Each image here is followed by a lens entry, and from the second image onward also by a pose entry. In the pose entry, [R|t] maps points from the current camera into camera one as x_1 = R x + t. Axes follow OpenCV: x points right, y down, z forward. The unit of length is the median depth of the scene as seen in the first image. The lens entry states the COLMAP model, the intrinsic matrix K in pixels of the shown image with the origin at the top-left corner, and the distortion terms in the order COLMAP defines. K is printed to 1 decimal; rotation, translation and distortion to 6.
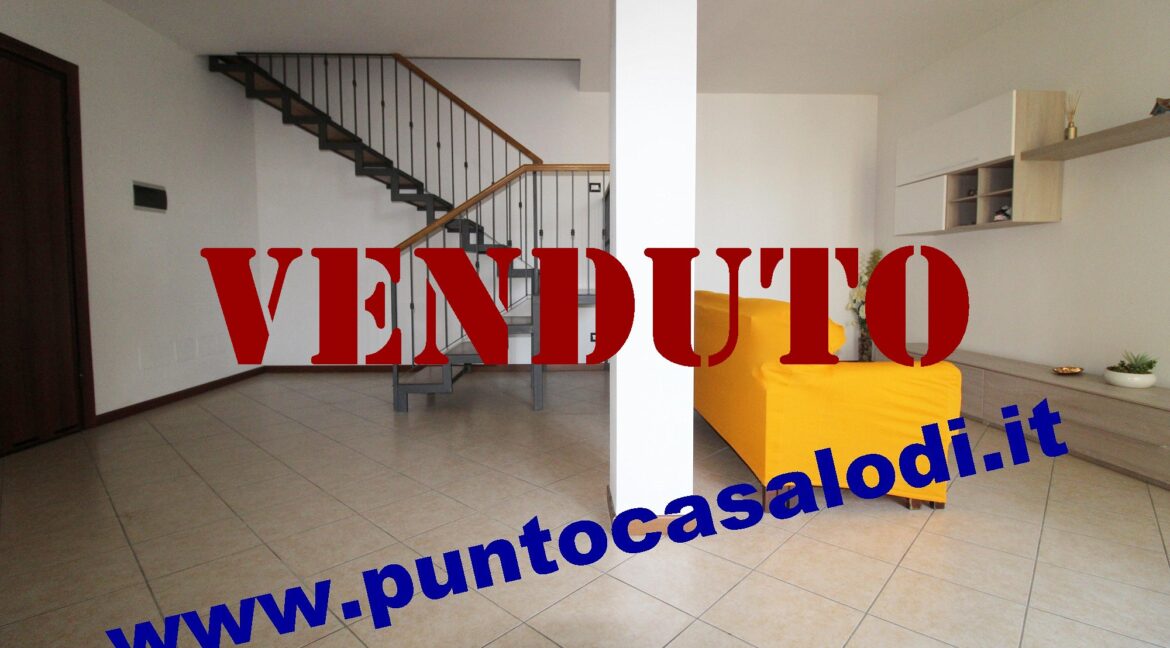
lens RADIAL K [[541.3, 0, 588.1], [0, 541.3, 310.8], [0, 0, 1]] dist [-0.003961, -0.010471]
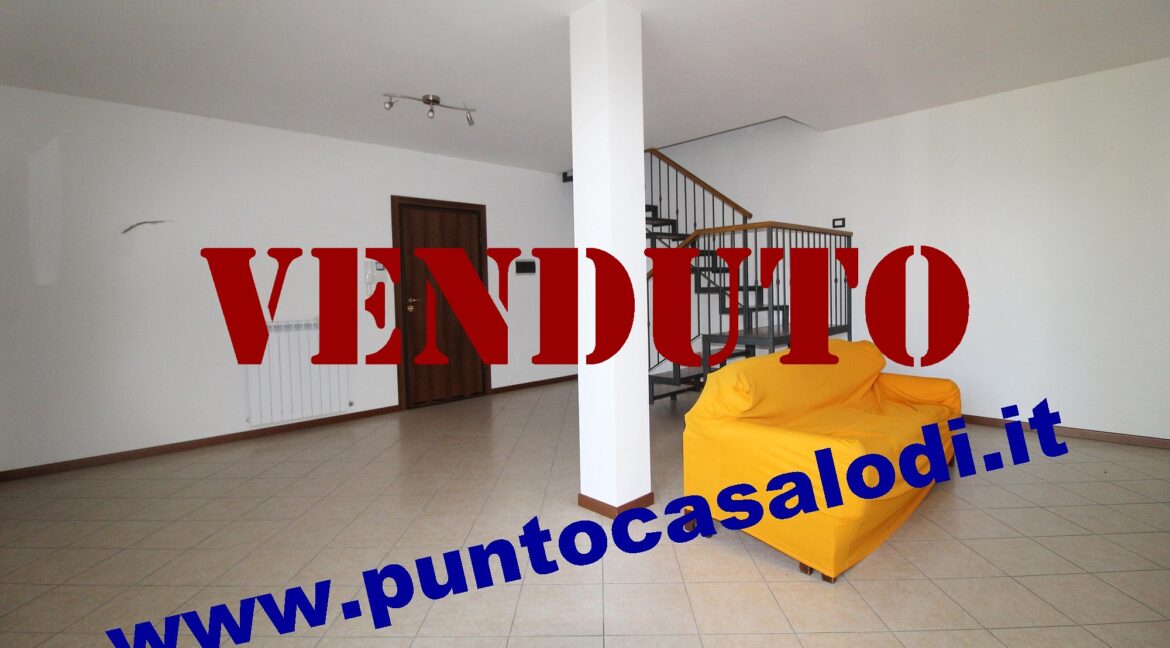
lens RADIAL K [[541.3, 0, 583.7], [0, 541.3, 313.7], [0, 0, 1]] dist [-0.003961, -0.010471]
pose [[0.664130, 0.022847, -0.747268, 0.549273], [-0.023920, 0.999671, 0.009305, -0.071355], [0.747235, 0.011695, 0.664457, -0.018222]]
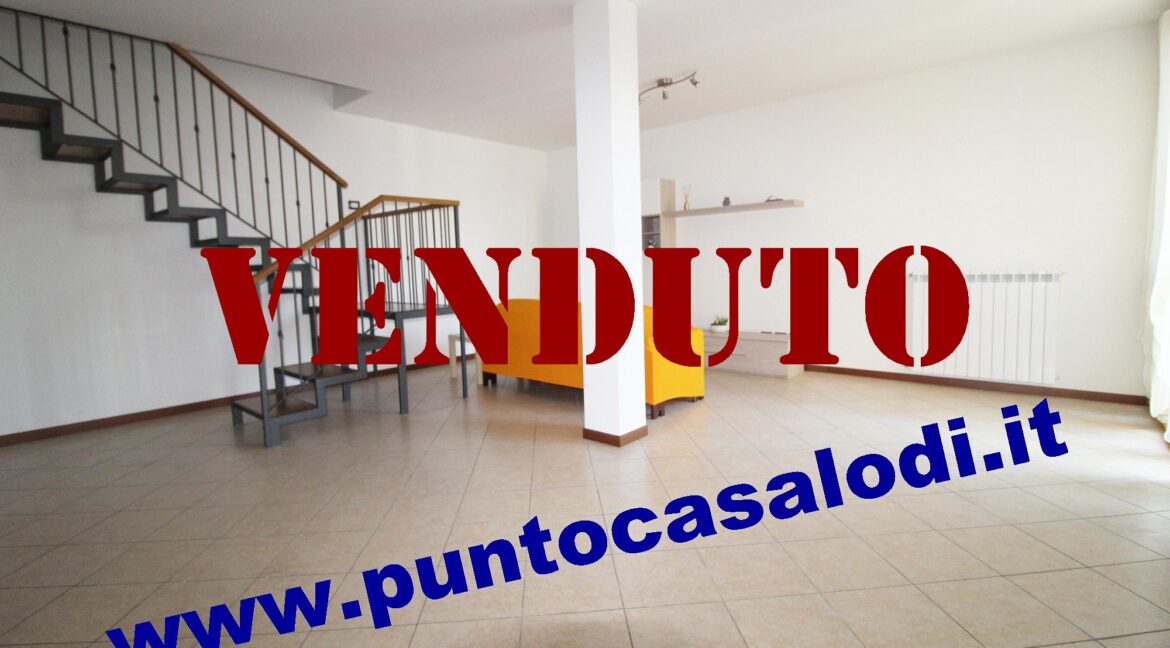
lens RADIAL K [[541.3, 0, 589.0], [0, 541.3, 309.9], [0, 0, 1]] dist [-0.003961, -0.010471]
pose [[0.675794, -0.078296, 0.732920, -0.563837], [0.071678, 0.996610, 0.040375, -0.043560], [-0.733597, 0.025249, 0.679115, -0.046831]]
